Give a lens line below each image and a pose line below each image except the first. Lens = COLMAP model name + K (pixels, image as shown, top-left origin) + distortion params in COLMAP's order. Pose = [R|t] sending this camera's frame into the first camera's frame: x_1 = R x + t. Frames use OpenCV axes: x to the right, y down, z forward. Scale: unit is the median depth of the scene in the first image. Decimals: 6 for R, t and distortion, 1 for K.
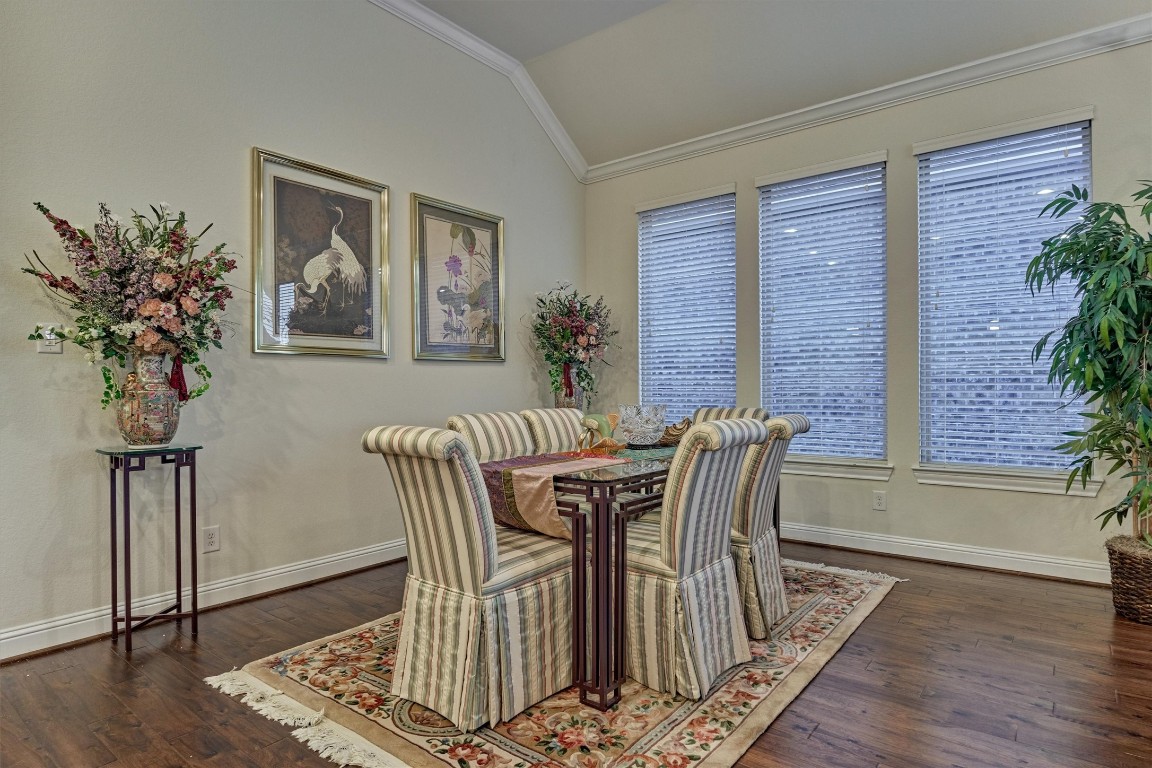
lens RADIAL K [[627.6, 0, 575.8], [0, 627.6, 387.5], [0, 0, 1]] dist [0.002968, -0.000630]
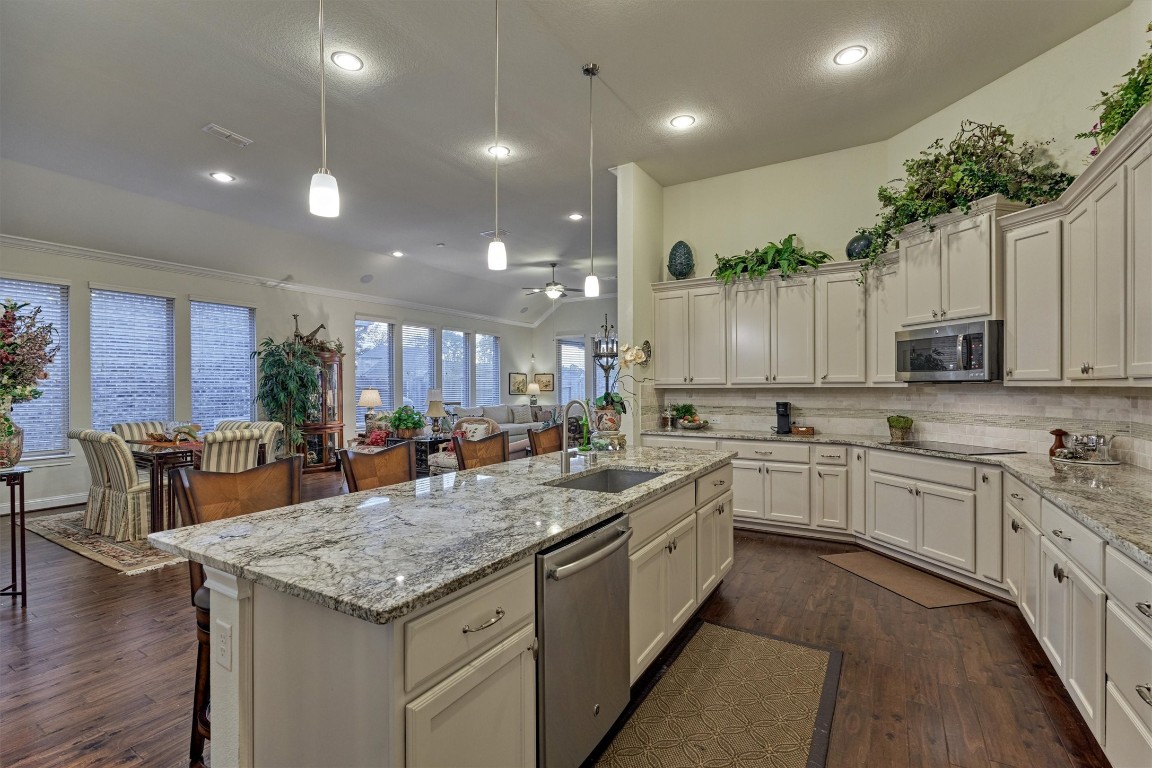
lens RADIAL K [[514.8, 0, 571.1], [0, 514.8, 385.2], [0, 0, 1]] dist [-0.007114, -0.000840]
pose [[-0.122213, 0.009544, 0.992458, -2.117529], [0.008961, 0.999924, -0.008512, -0.078561], [-0.992463, 0.007853, -0.122290, -0.130012]]
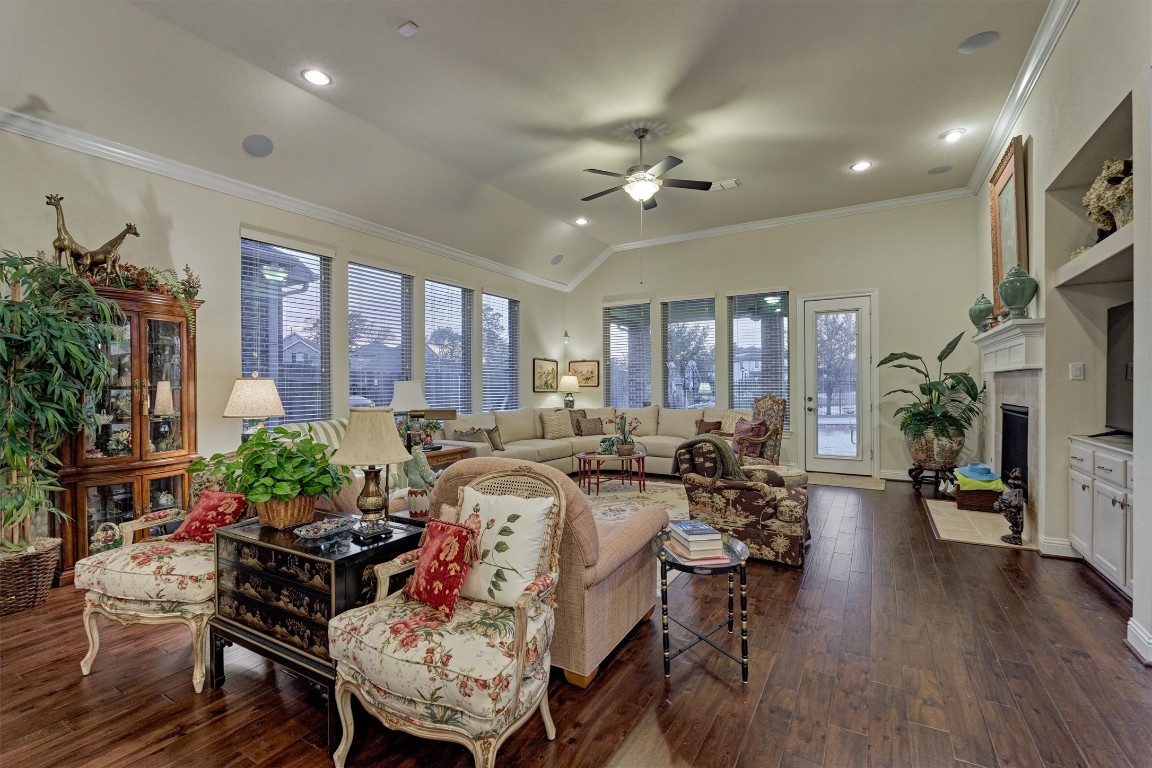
lens RADIAL K [[514.8, 0, 575.3], [0, 514.8, 386.3], [0, 0, 1]] dist [-0.007114, -0.000840]
pose [[-0.134371, 0.005631, 0.990915, -0.220703], [0.009817, 0.999942, -0.004351, -0.054069], [-0.990882, 0.009143, -0.134419, 0.034159]]
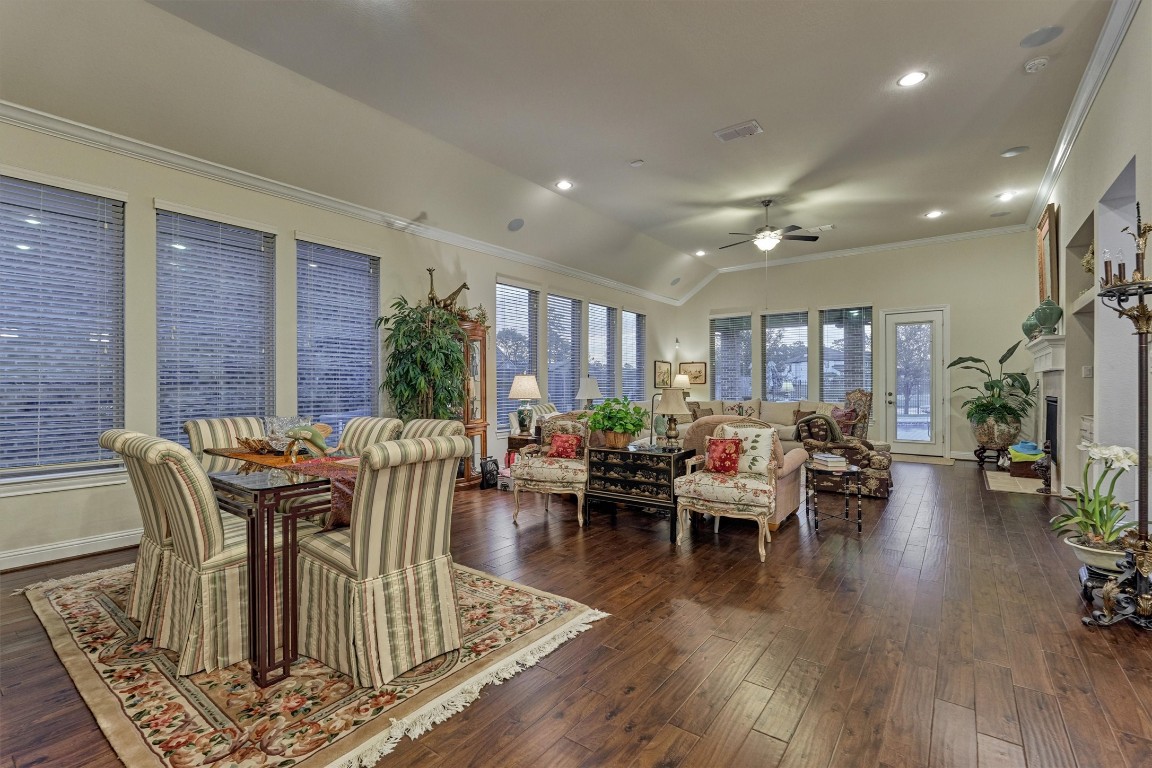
lens RADIAL K [[514.8, 0, 576.9], [0, 514.8, 385.6], [0, 0, 1]] dist [-0.007114, -0.000840]
pose [[-0.021644, 0.006356, 0.999746, -1.029132], [0.003697, 0.999973, -0.006278, -0.026992], [-0.999759, 0.003560, -0.021667, 0.579014]]
